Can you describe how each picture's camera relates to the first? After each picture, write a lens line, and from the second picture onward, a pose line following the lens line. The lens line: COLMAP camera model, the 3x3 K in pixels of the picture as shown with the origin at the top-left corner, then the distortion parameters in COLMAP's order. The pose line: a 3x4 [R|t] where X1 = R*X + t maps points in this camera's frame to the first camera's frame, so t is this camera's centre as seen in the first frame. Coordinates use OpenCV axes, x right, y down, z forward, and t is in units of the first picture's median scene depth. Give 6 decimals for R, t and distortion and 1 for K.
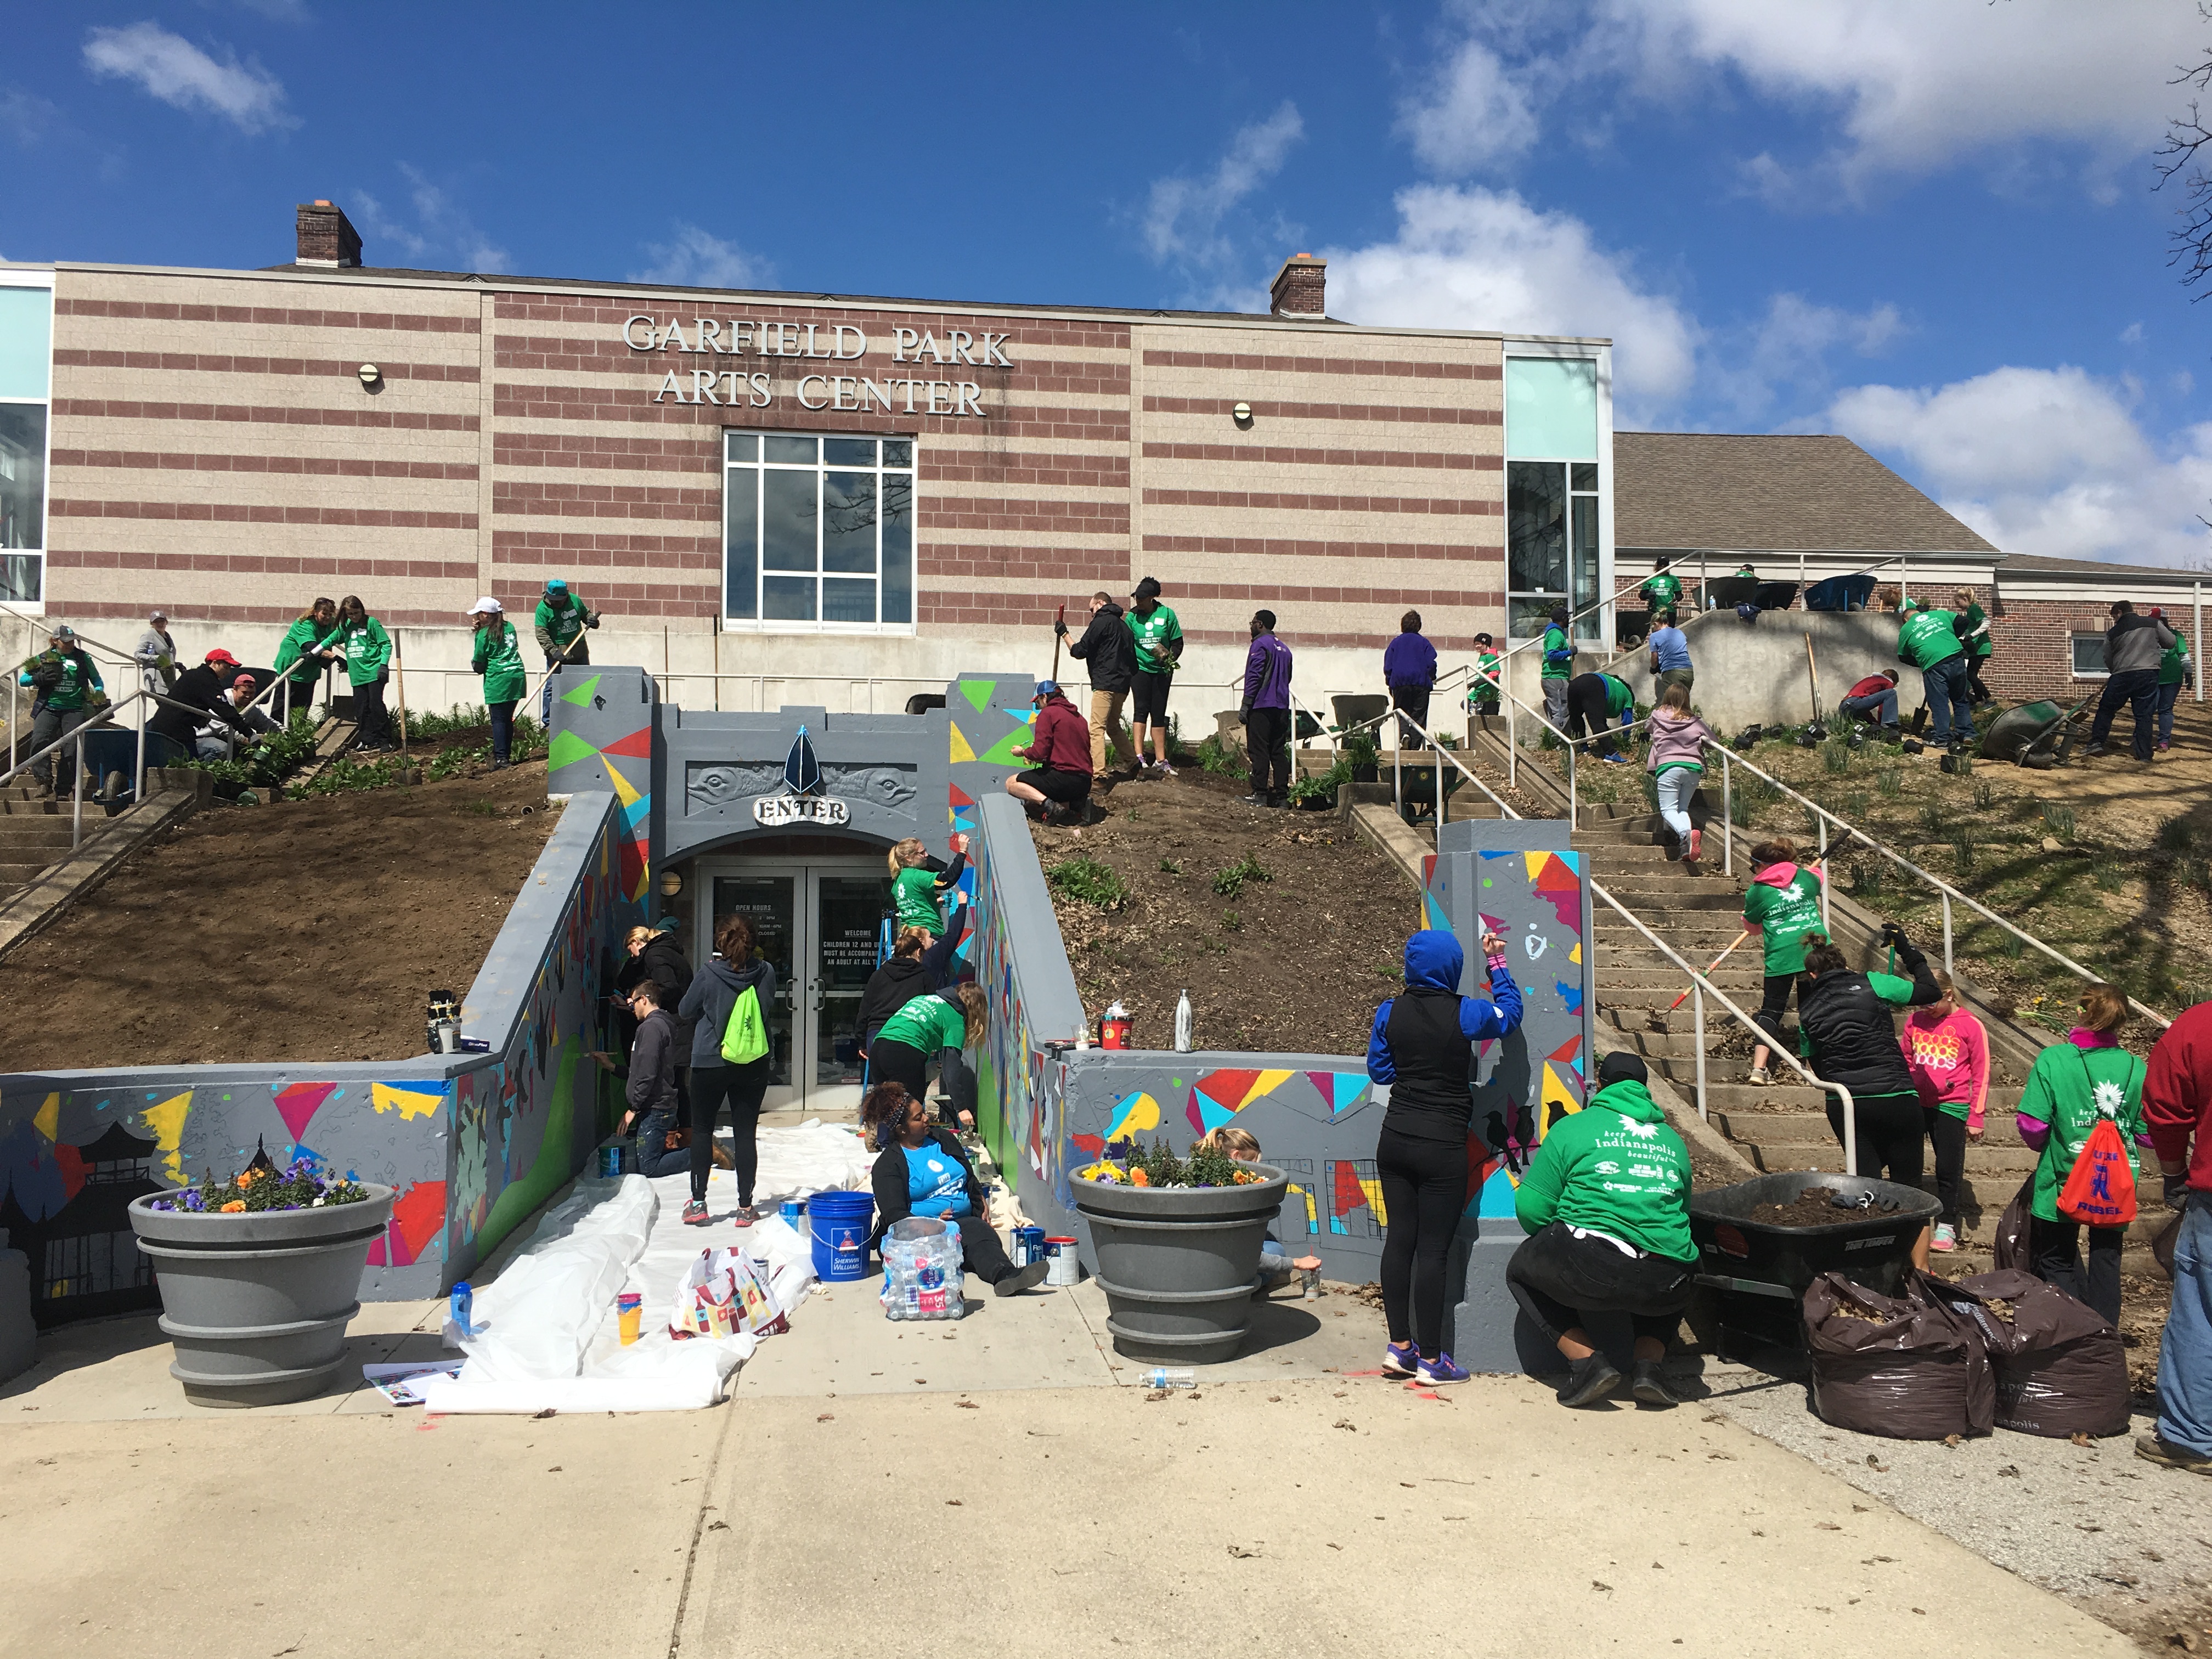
lens RADIAL K [[1828.7, 0, 1105.1], [0, 1828.7, 839.7], [0, 0, 1]] dist [0.057427, -0.070050]
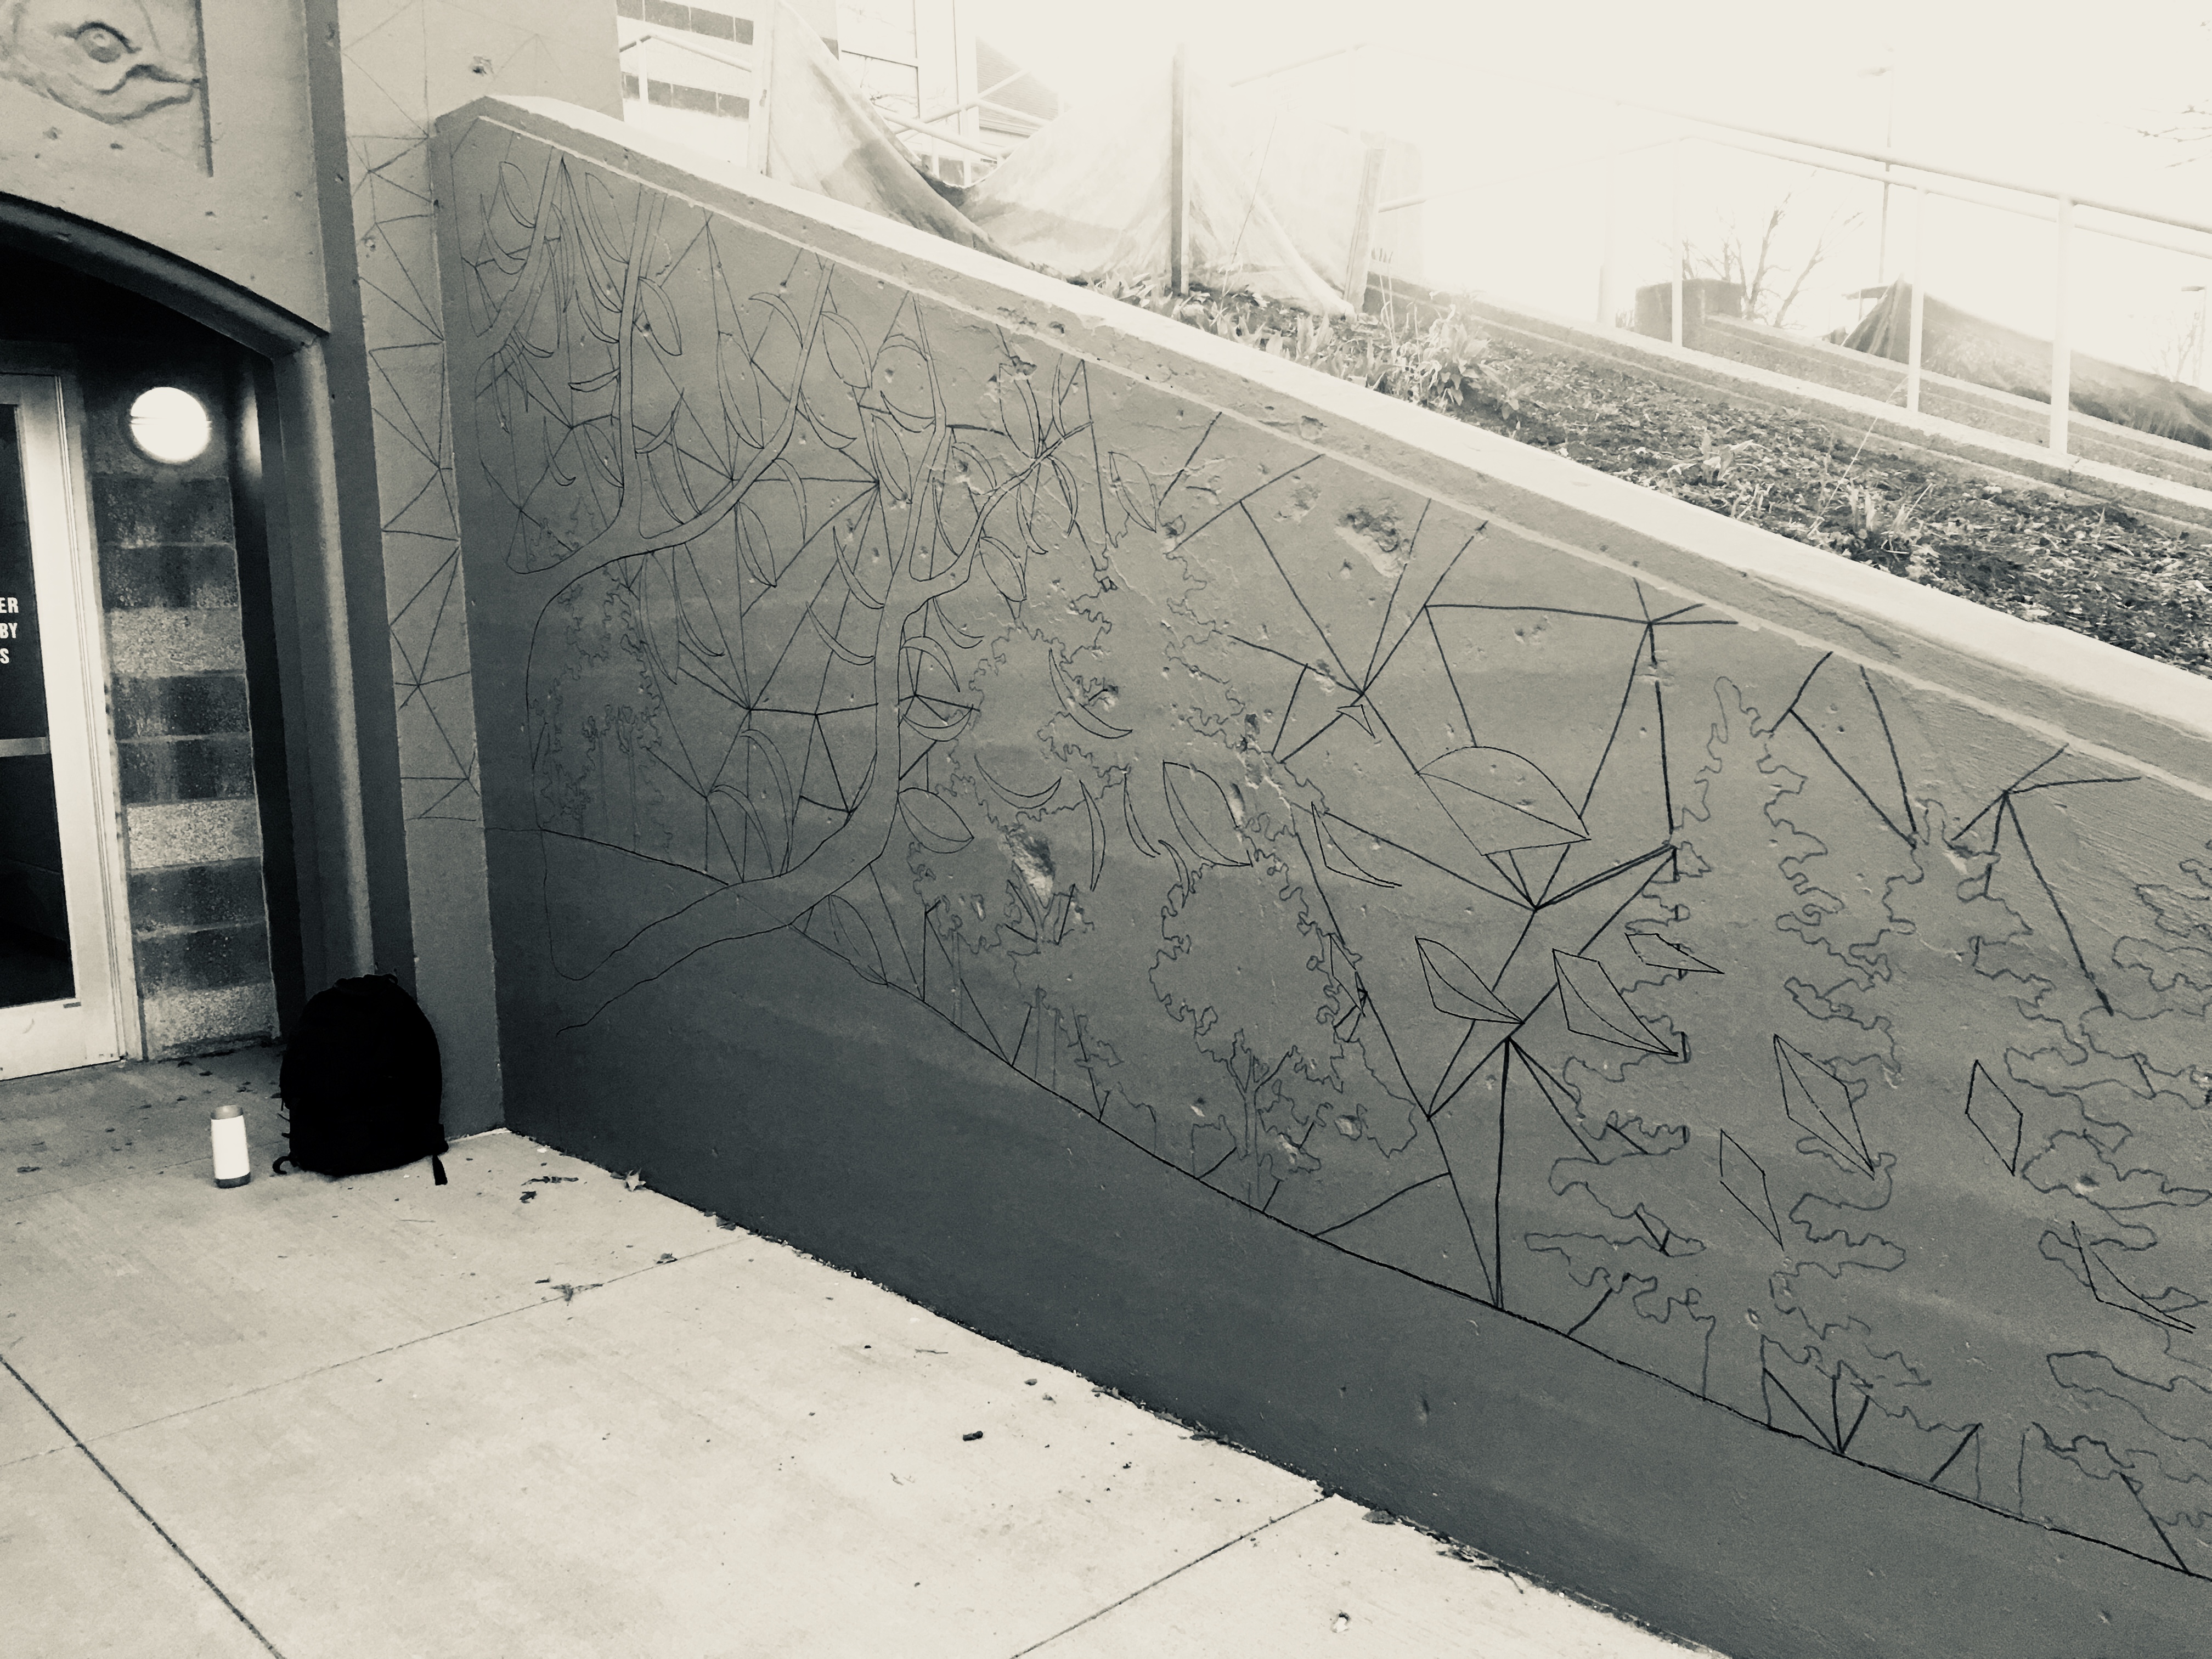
lens RADIAL K [[1871.8, 0, 1100.4], [0, 1871.8, 809.5], [0, 0, 1]] dist [0.101083, -0.132559]
pose [[0.819792, -0.090098, 0.565530, -0.107263], [0.000498, 0.987657, 0.156629, 0.026938], [-0.572661, -0.128121, 0.809718, 0.407997]]
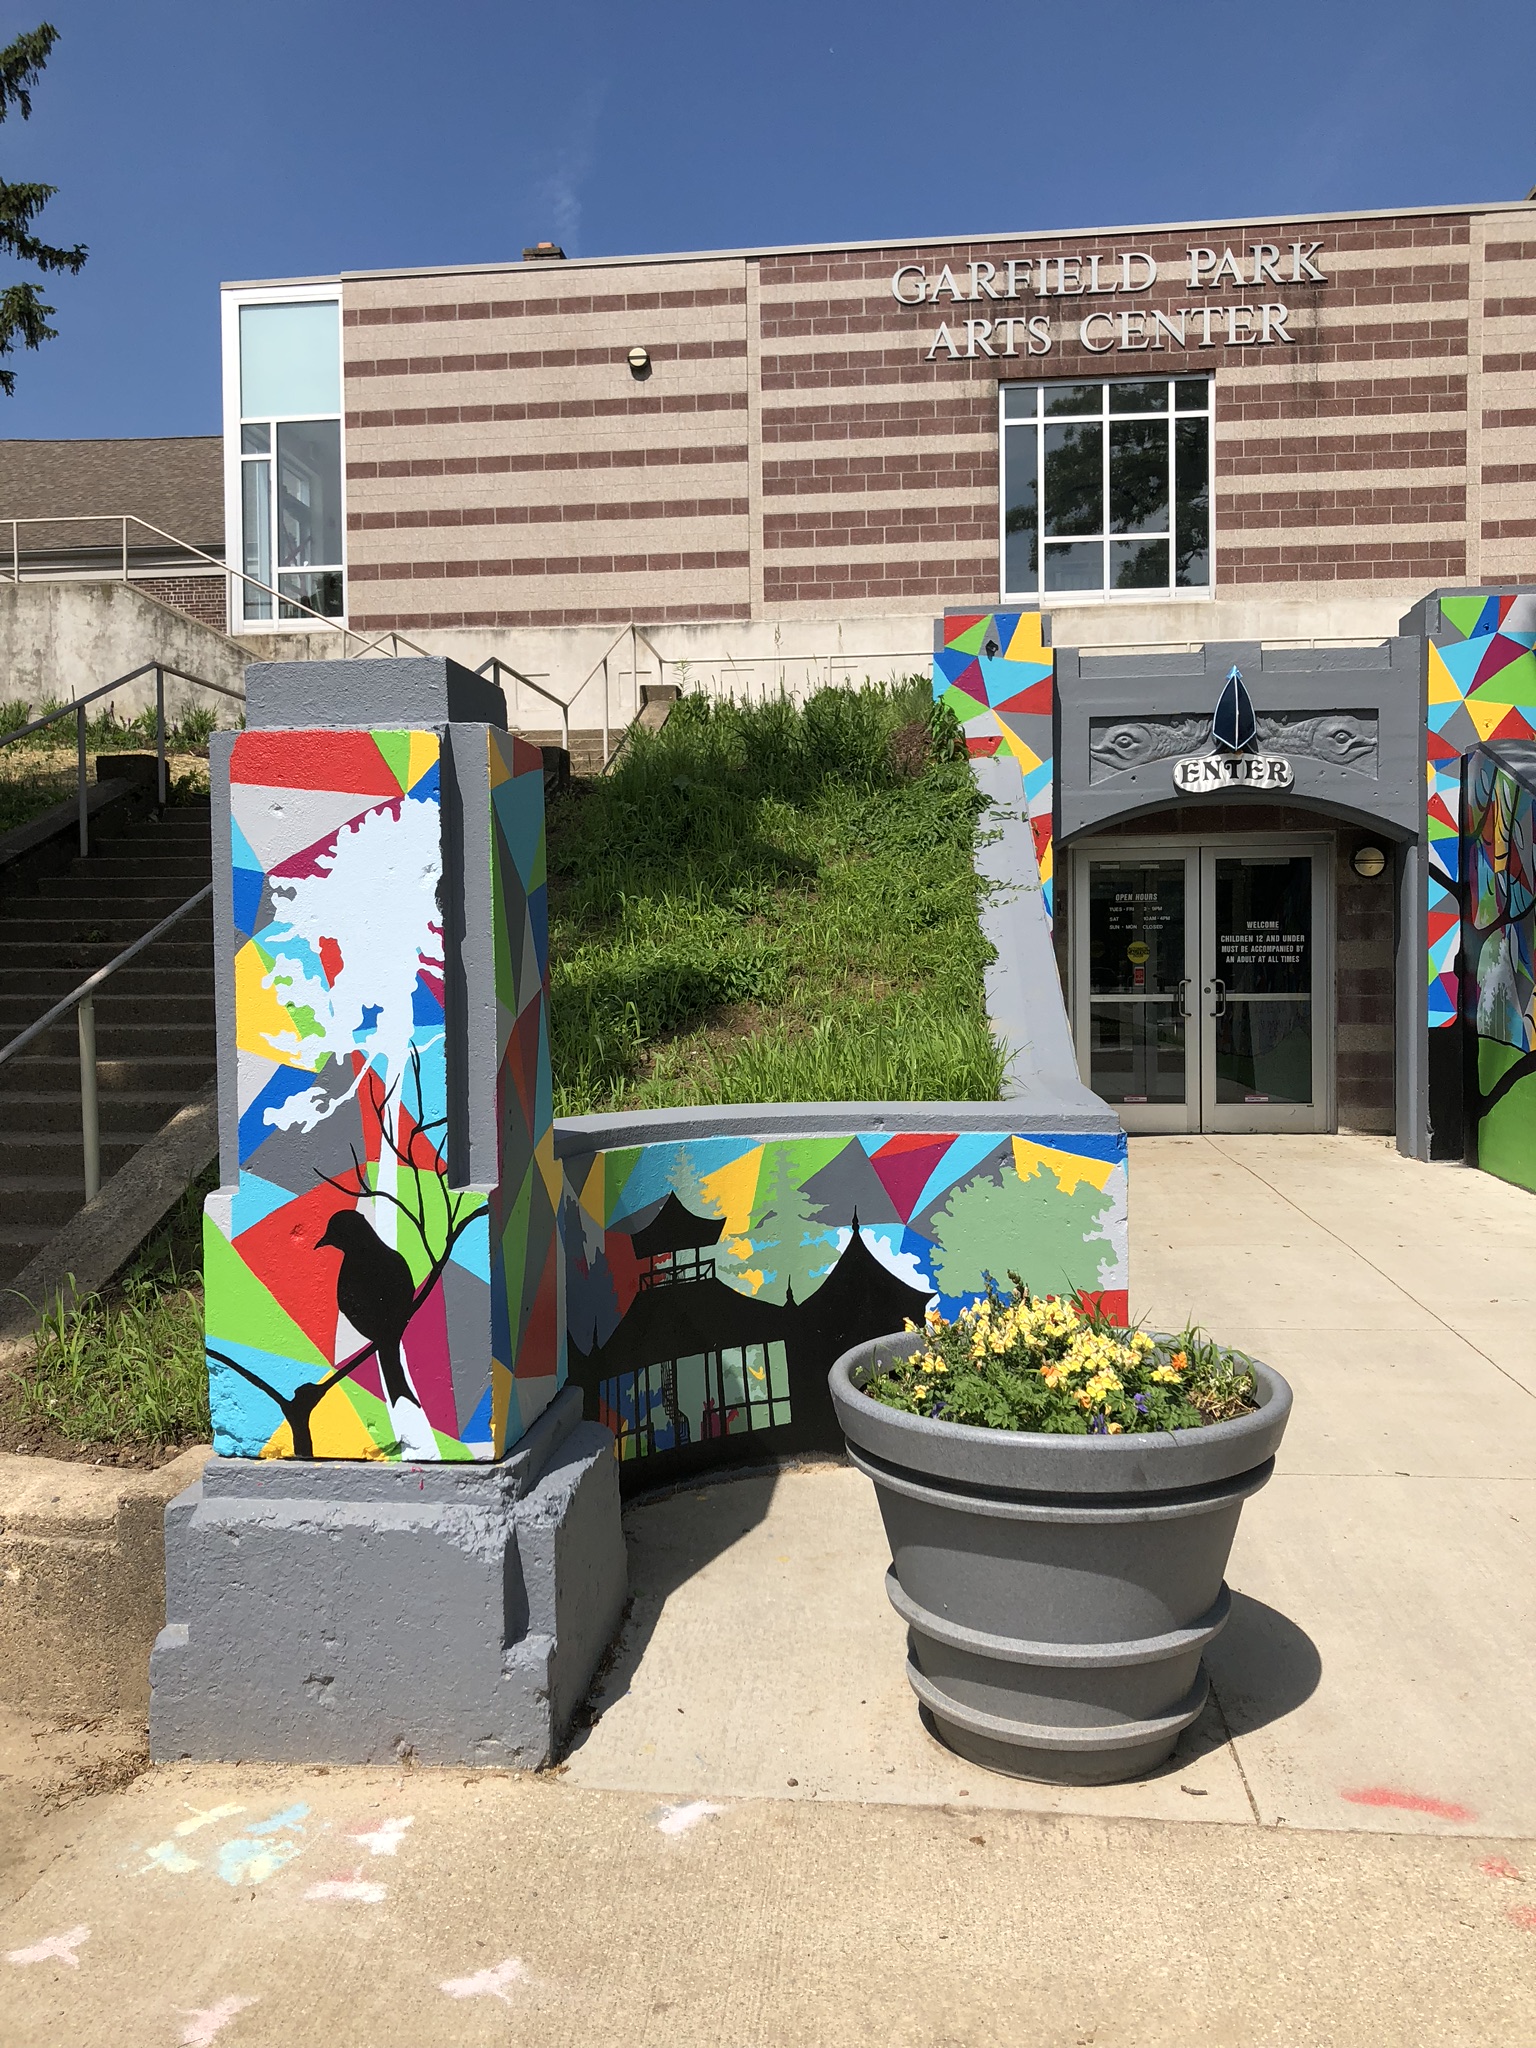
lens RADIAL K [[1665.1, 0, 769.5], [0, 1665.1, 1003.7], [0, 0, 1]] dist [0.014005, 0.001327]
pose [[0.968510, -0.001848, -0.248967, -0.112652], [0.023551, 0.996169, 0.084223, 0.011830], [0.247858, -0.087434, 0.964843, 0.141915]]
